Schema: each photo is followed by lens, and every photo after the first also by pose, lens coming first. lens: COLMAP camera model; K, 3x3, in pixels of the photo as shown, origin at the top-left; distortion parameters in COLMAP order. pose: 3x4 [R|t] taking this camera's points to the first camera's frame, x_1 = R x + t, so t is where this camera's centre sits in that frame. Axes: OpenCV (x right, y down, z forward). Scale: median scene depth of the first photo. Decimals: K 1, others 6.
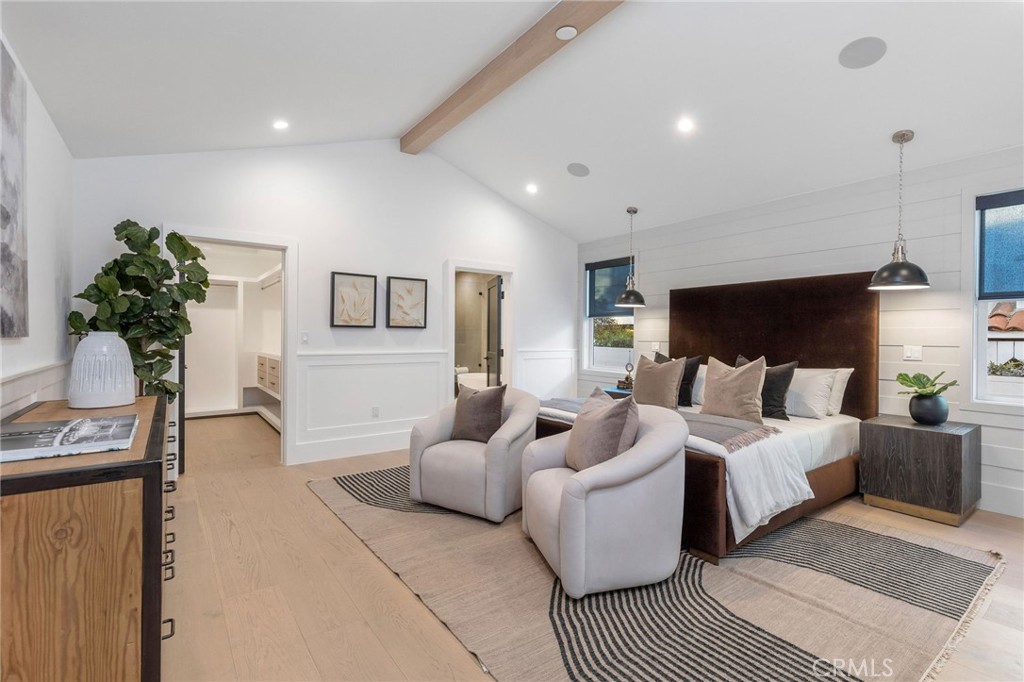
lens RADIAL K [[467.3, 0, 514.0], [0, 467.3, 338.8], [0, 0, 1]] dist [0.004871, 0.000177]
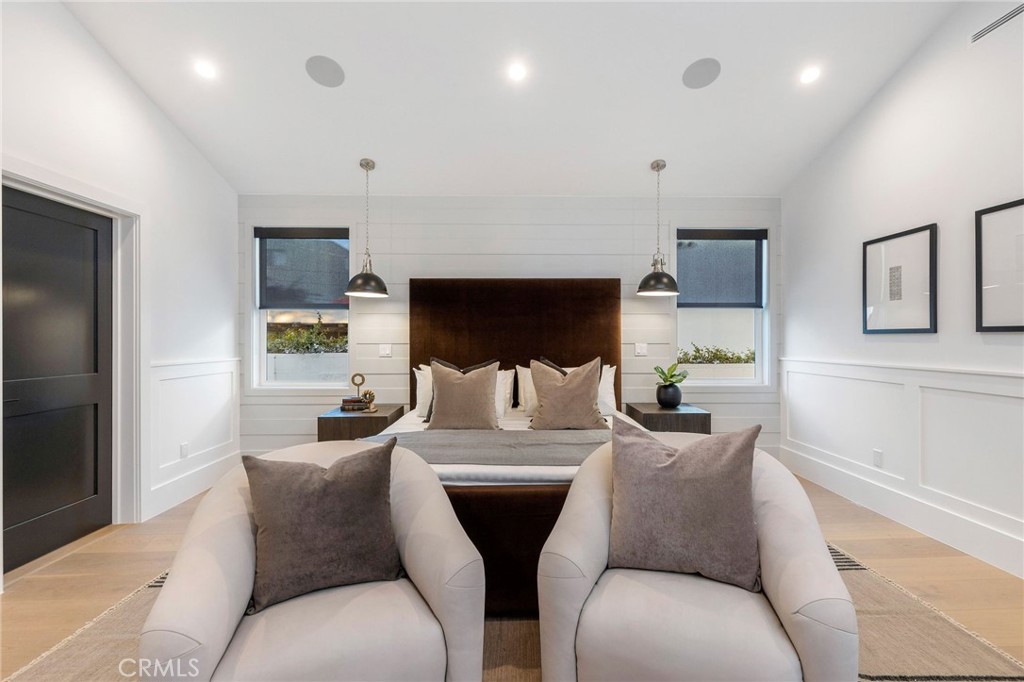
lens RADIAL K [[467.3, 0, 513.1], [0, 467.3, 338.4], [0, 0, 1]] dist [0.004871, 0.000177]
pose [[0.573635, -0.014907, 0.818975, -0.218360], [0.010064, 0.999887, 0.011151, -0.009819], [-0.819049, 0.001846, 0.573720, 0.398555]]
